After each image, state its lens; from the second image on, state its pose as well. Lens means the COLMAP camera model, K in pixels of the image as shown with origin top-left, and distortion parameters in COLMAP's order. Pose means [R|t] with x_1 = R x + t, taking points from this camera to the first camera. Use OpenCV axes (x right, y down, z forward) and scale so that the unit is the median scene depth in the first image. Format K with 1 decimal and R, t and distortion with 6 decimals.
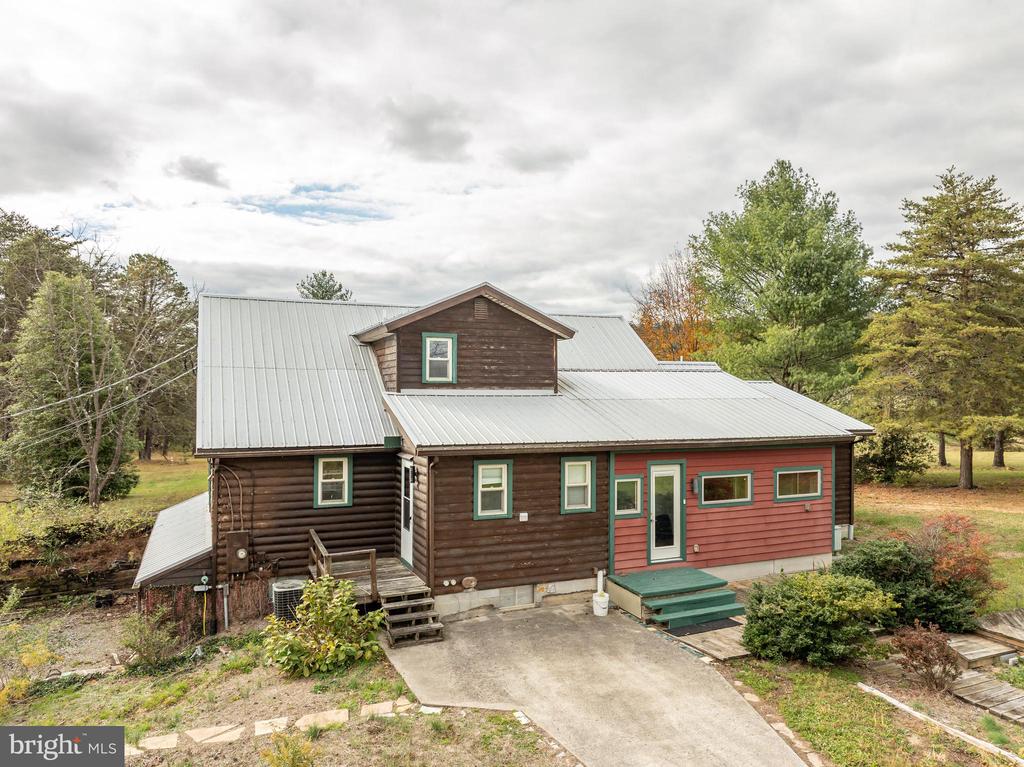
lens RADIAL K [[732.1, 0, 512.0], [0, 732.1, 383.5], [0, 0, 1]] dist [-0.045110, 0.019794]
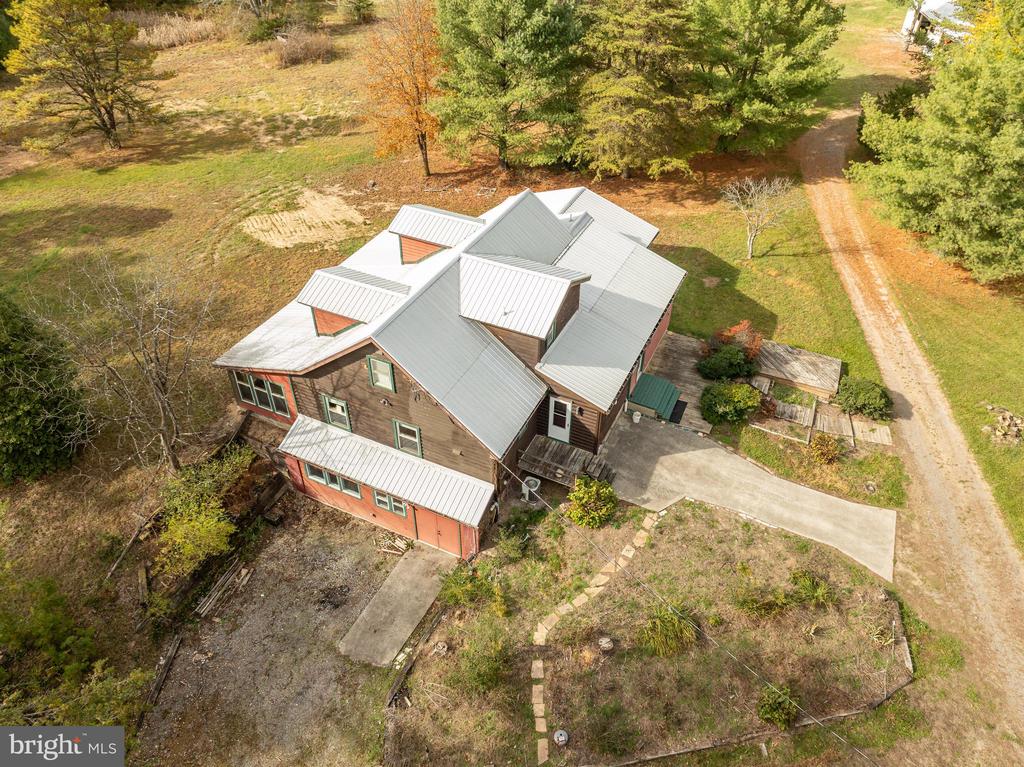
lens RADIAL K [[732.1, 0, 512.0], [0, 732.1, 383.5], [0, 0, 1]] dist [-0.045110, 0.019794]
pose [[0.747976, -0.417527, 0.515949, -1.638294], [-0.015026, 0.766501, 0.642068, -1.544973], [-0.663556, -0.488004, 0.567050, 0.100586]]
